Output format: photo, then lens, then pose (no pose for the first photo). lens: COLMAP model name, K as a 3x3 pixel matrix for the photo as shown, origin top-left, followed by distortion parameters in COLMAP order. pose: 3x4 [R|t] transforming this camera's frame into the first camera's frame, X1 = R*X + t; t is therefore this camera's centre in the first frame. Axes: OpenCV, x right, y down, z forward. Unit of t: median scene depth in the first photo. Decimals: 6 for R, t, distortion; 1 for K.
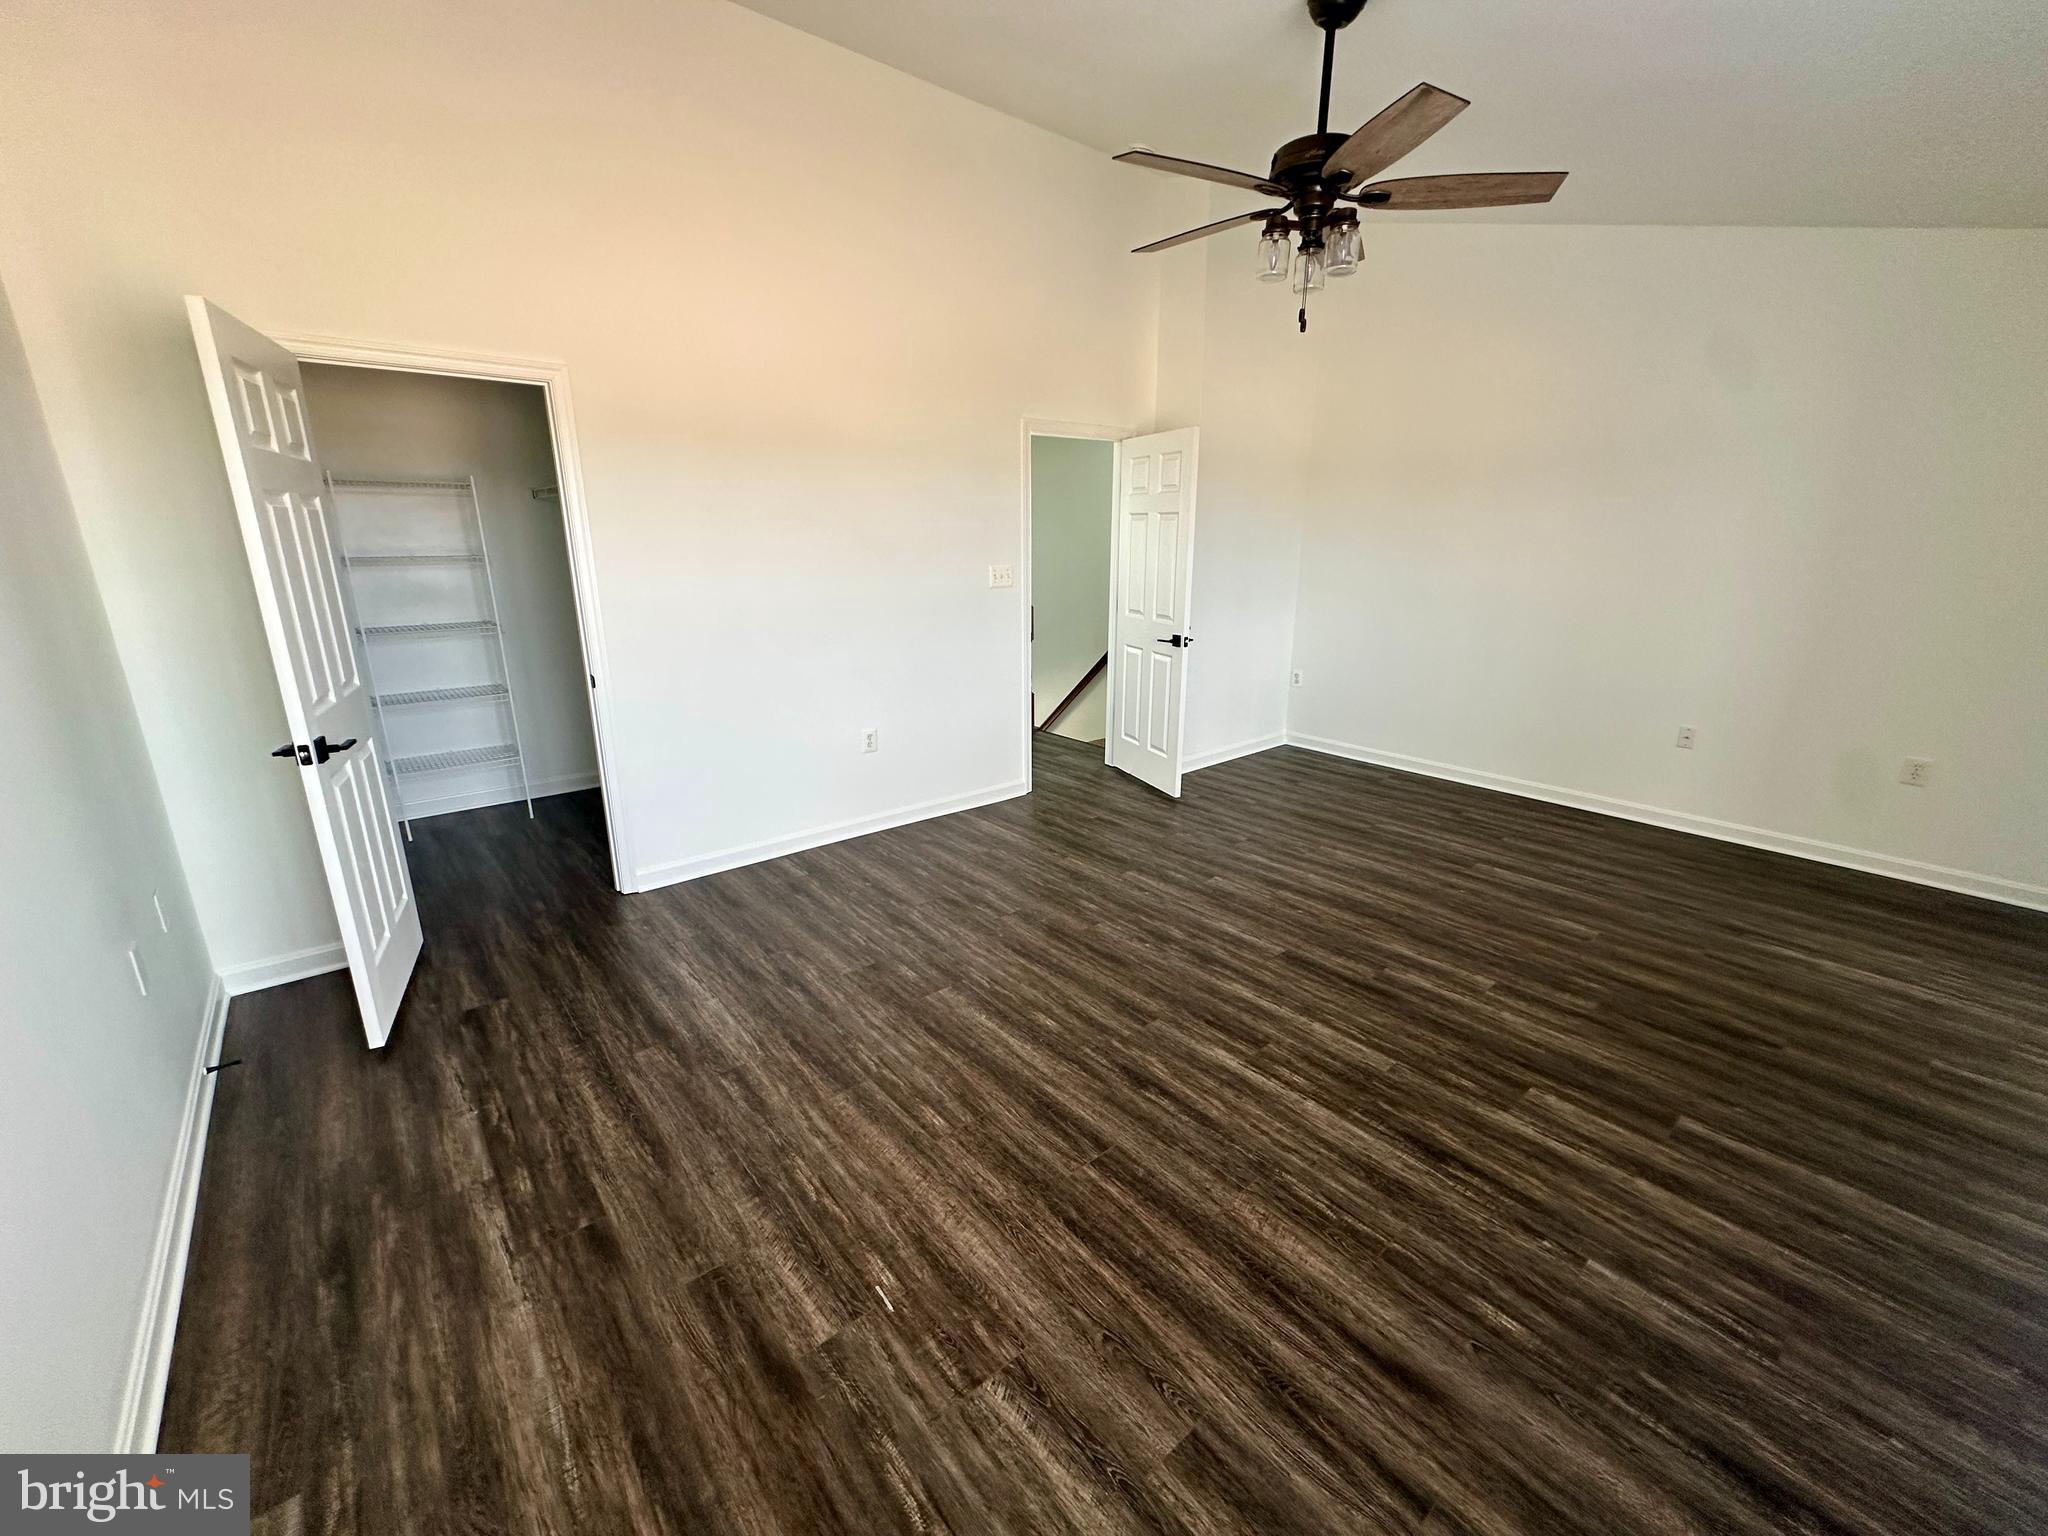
lens RADIAL K [[821.0, 0, 1022.9], [0, 821.0, 762.4], [0, 0, 1]] dist [0.001440, 0.000169]
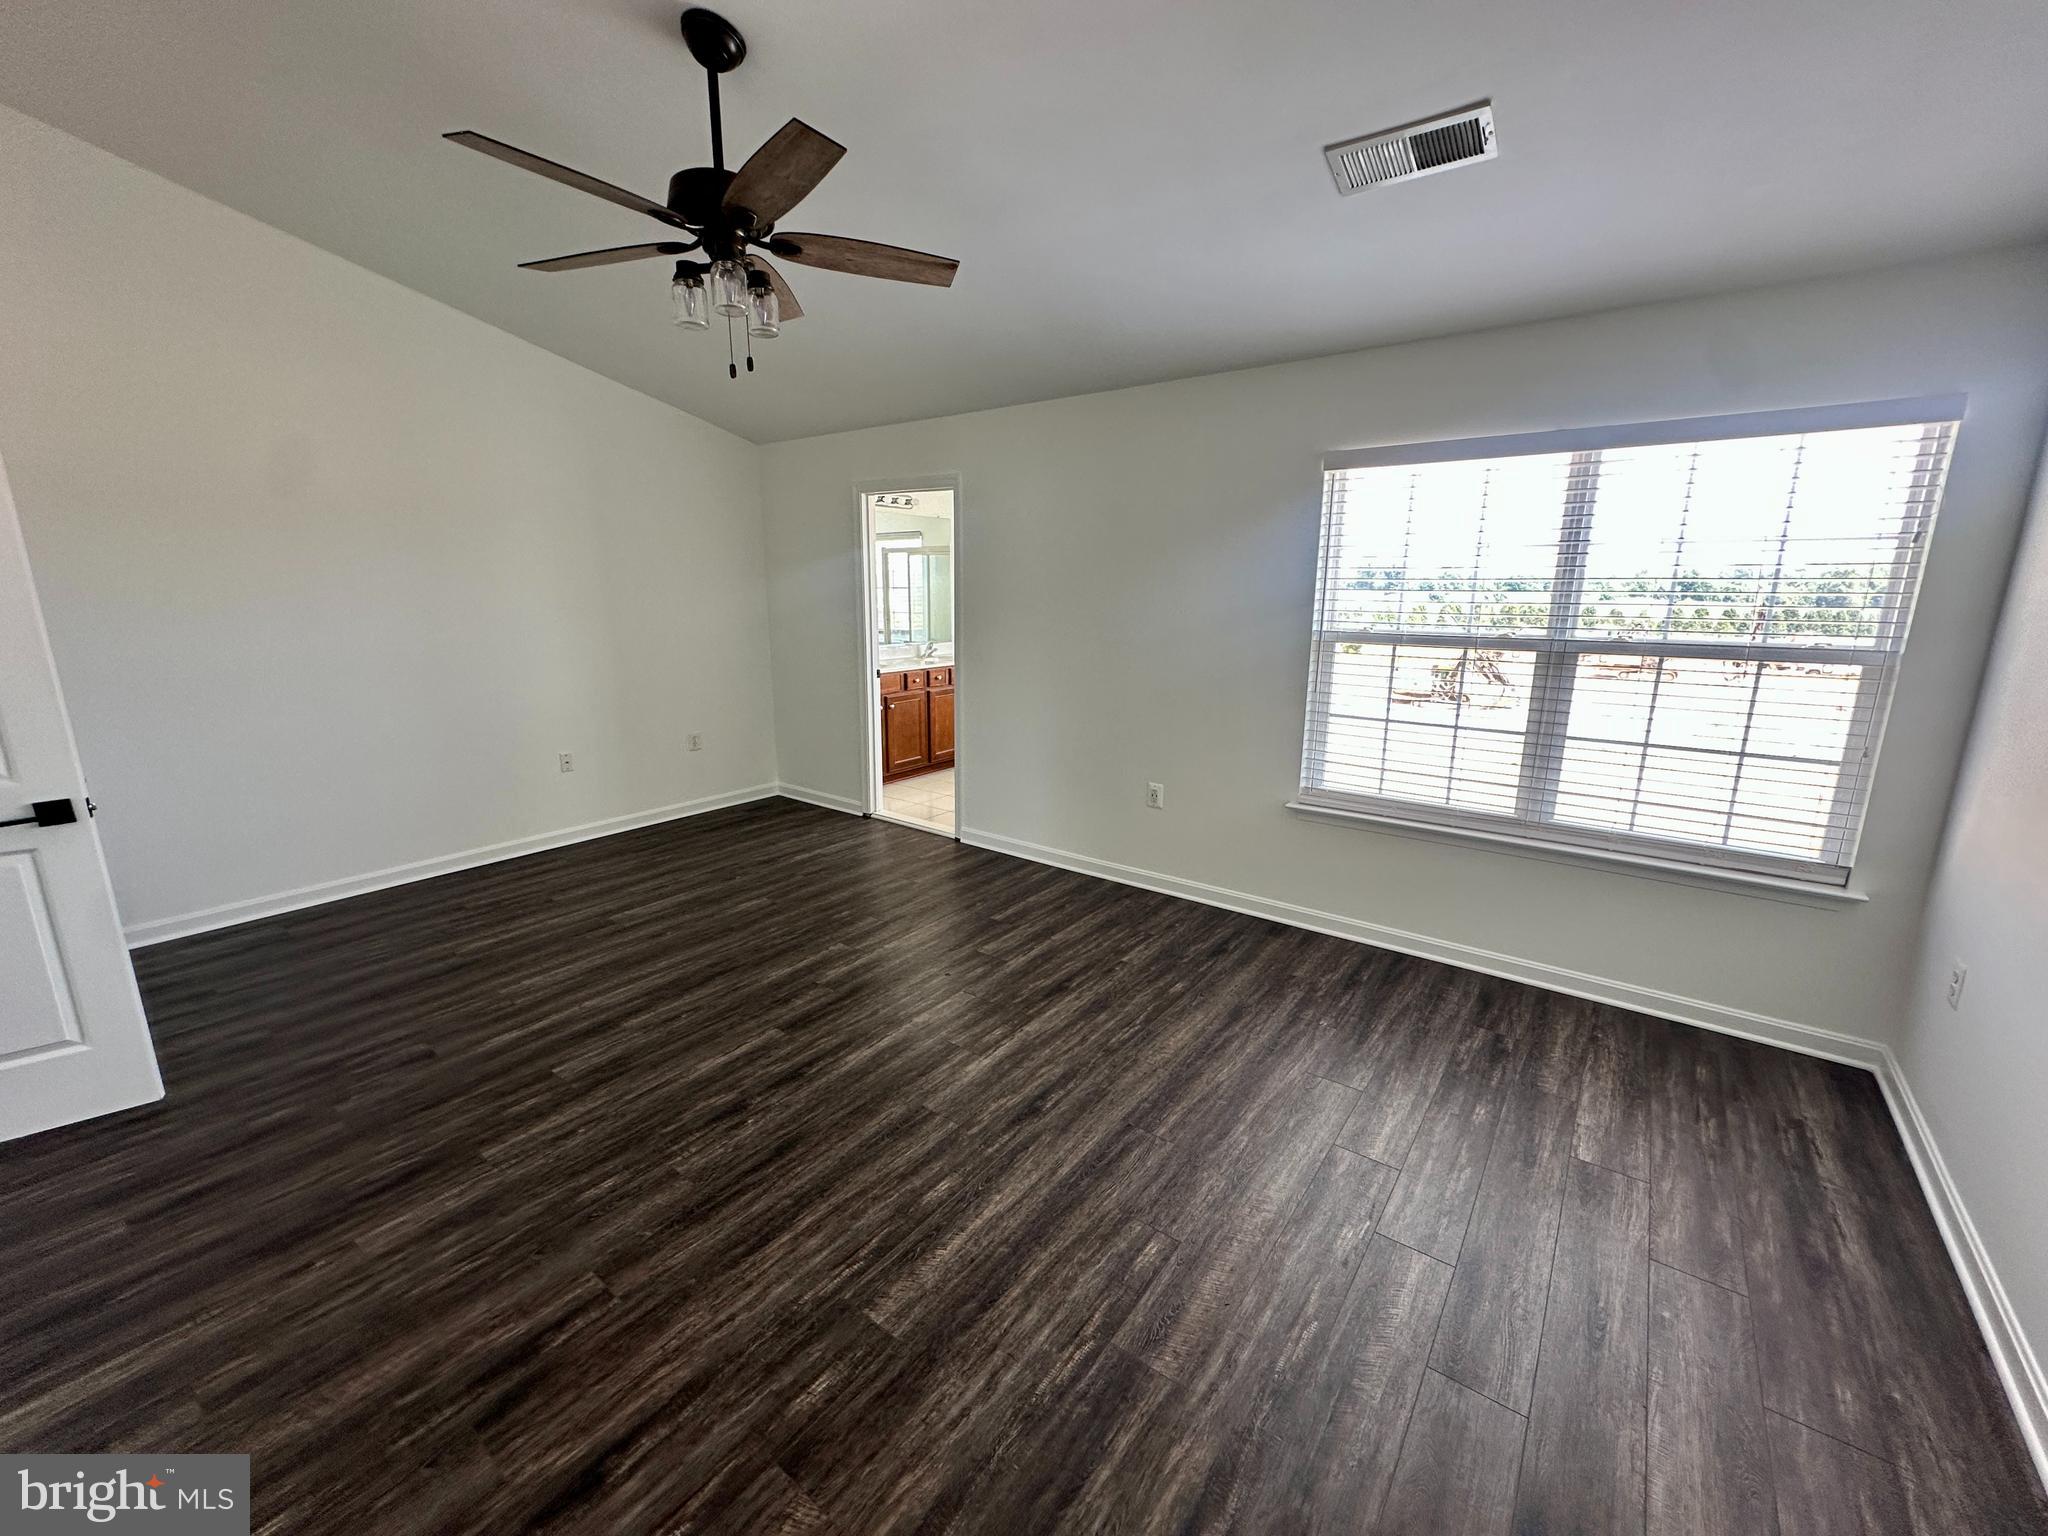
lens RADIAL K [[821.0, 0, 1016.2], [0, 821.0, 752.5], [0, 0, 1]] dist [0.001440, 0.000169]
pose [[-0.212940, -0.202265, 0.955900, -0.585608], [0.264251, 0.929957, 0.255641, -0.237875], [-0.940653, 0.307034, -0.144577, 0.791878]]
